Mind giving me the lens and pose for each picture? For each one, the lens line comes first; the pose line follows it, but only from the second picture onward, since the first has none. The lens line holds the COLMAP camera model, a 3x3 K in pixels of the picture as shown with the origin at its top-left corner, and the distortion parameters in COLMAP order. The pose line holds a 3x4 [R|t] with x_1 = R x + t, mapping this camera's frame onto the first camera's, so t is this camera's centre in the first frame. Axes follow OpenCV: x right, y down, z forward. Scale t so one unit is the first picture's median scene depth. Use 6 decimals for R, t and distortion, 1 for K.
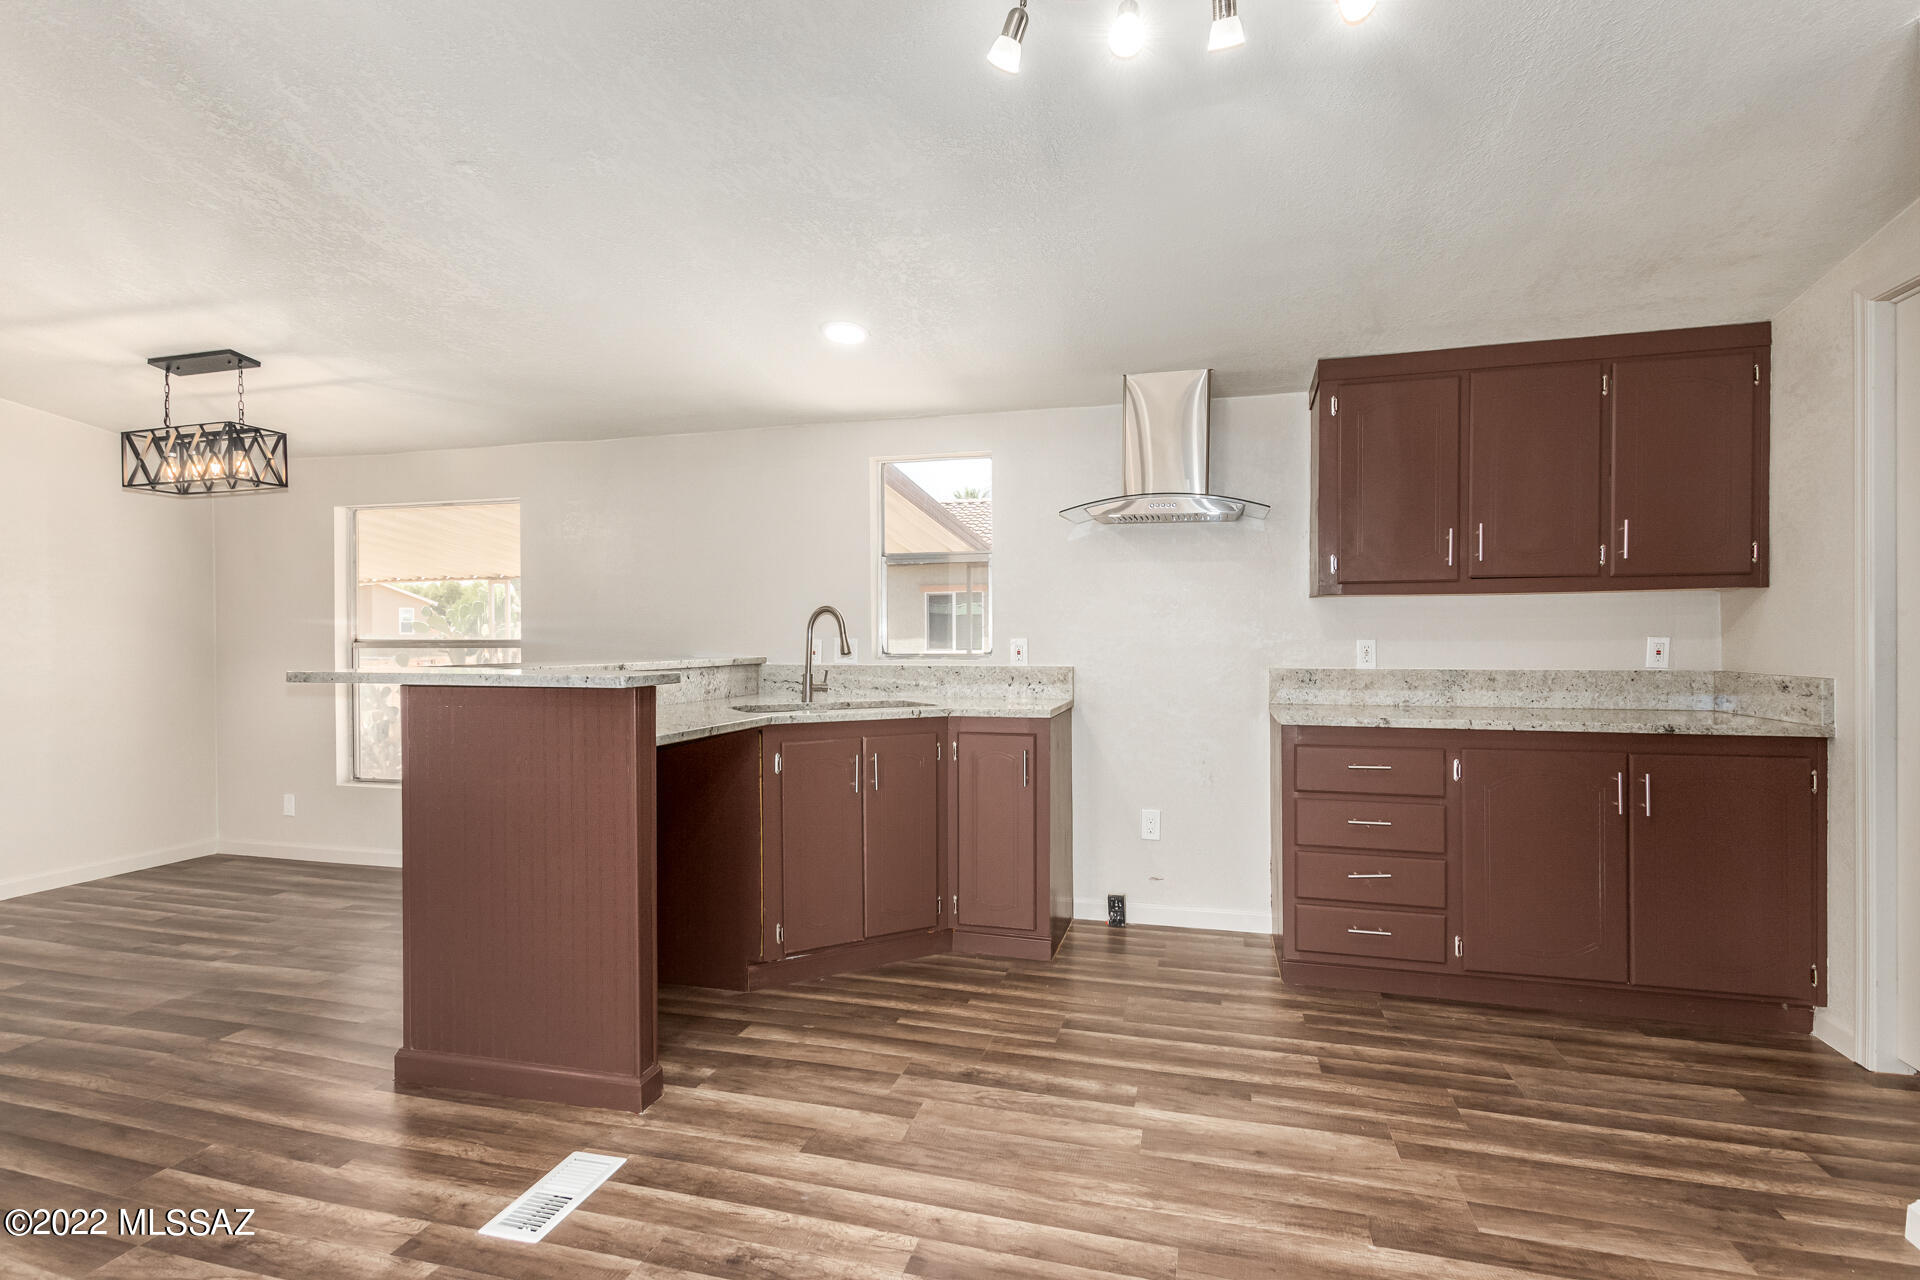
lens RADIAL K [[906.6, 0, 961.6], [0, 906.6, 650.0], [0, 0, 1]] dist [0.003254, -0.000715]
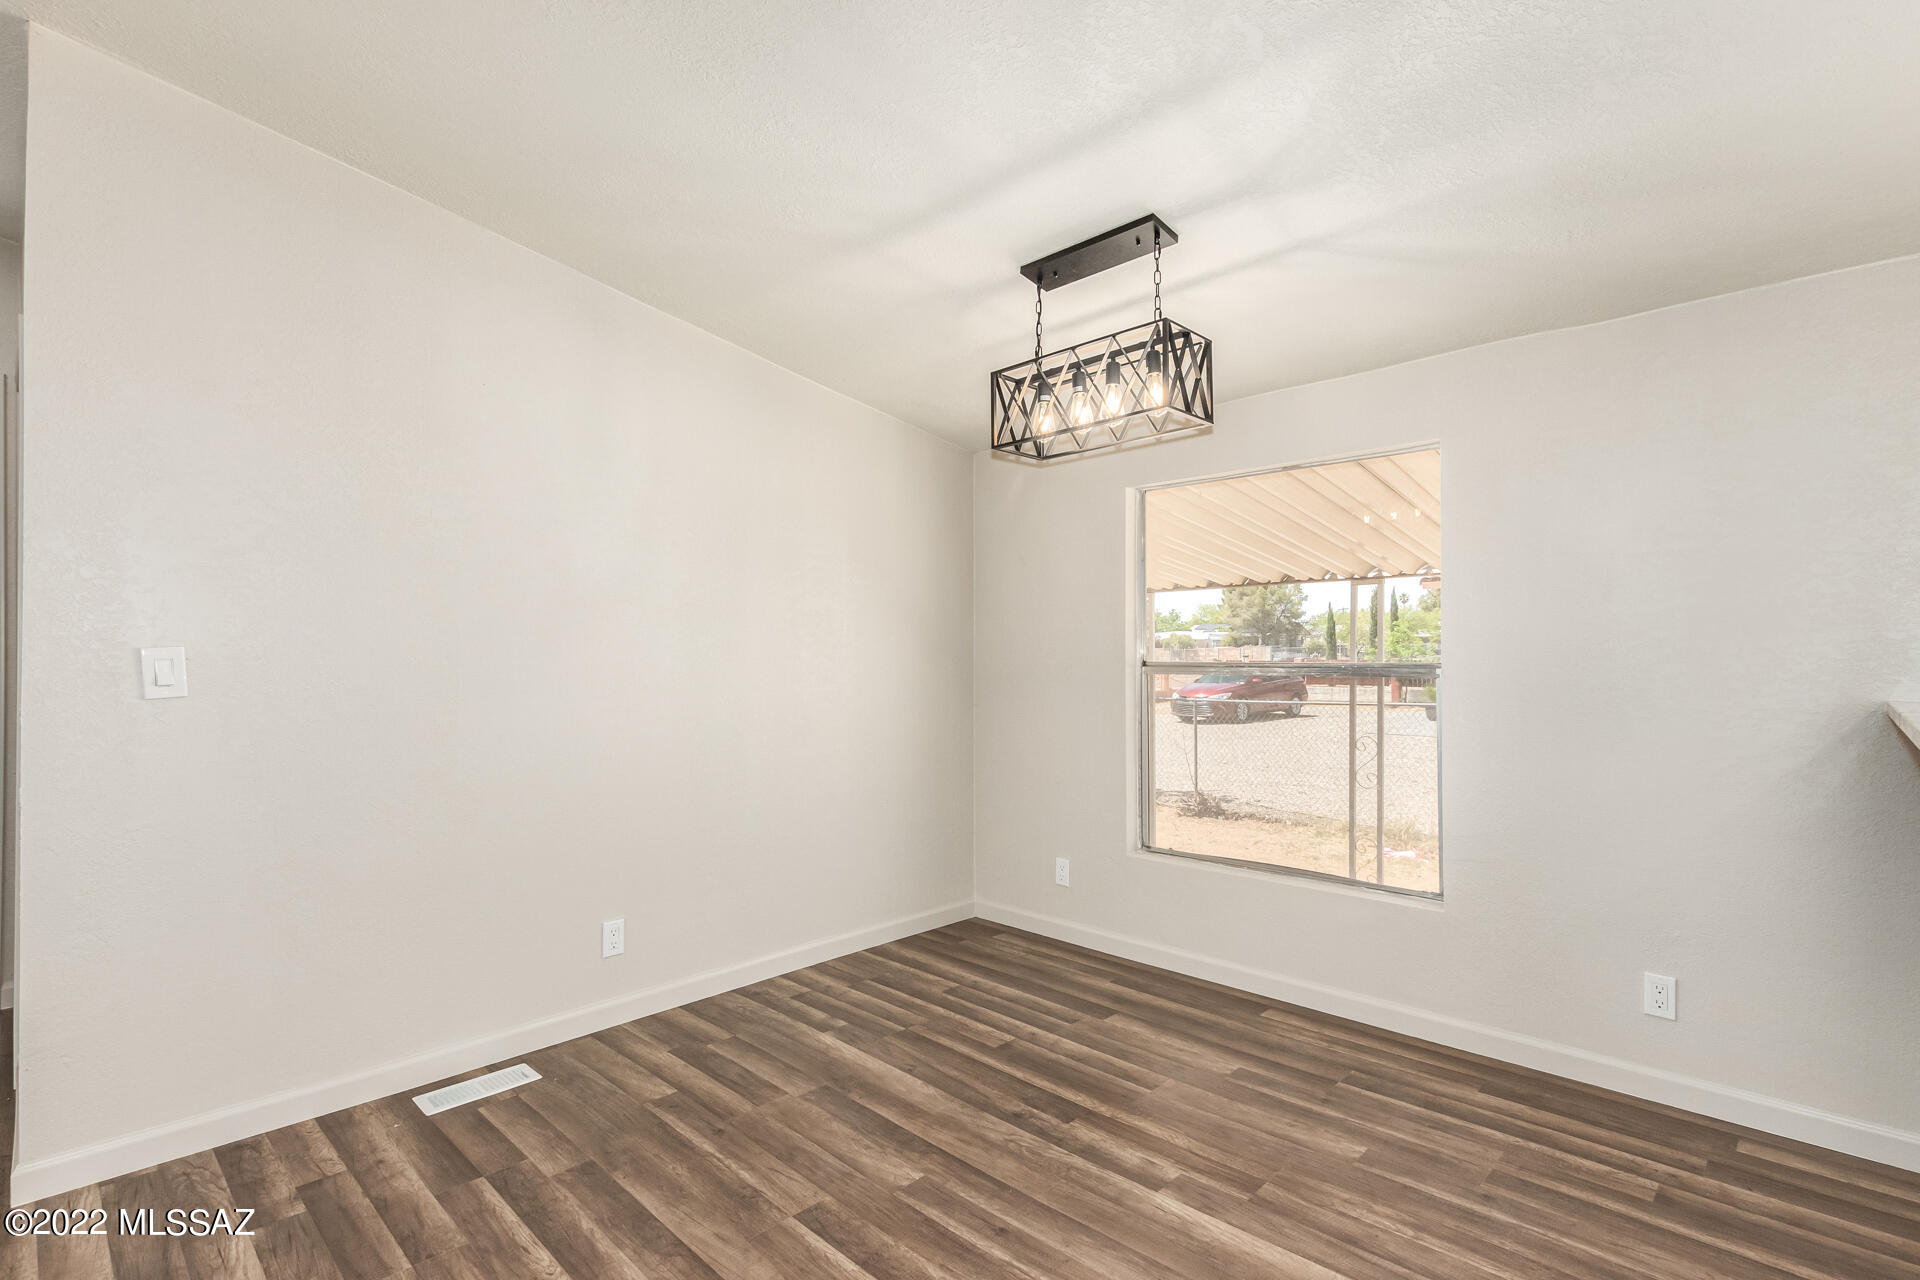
lens RADIAL K [[906.6, 0, 959.3], [0, 906.6, 638.3], [0, 0, 1]] dist [0.003254, -0.000715]
pose [[0.871235, -0.007581, -0.490808, -0.593549], [-0.010912, 0.999335, -0.034805, -0.002703], [0.490745, 0.035679, 0.870573, 0.368027]]
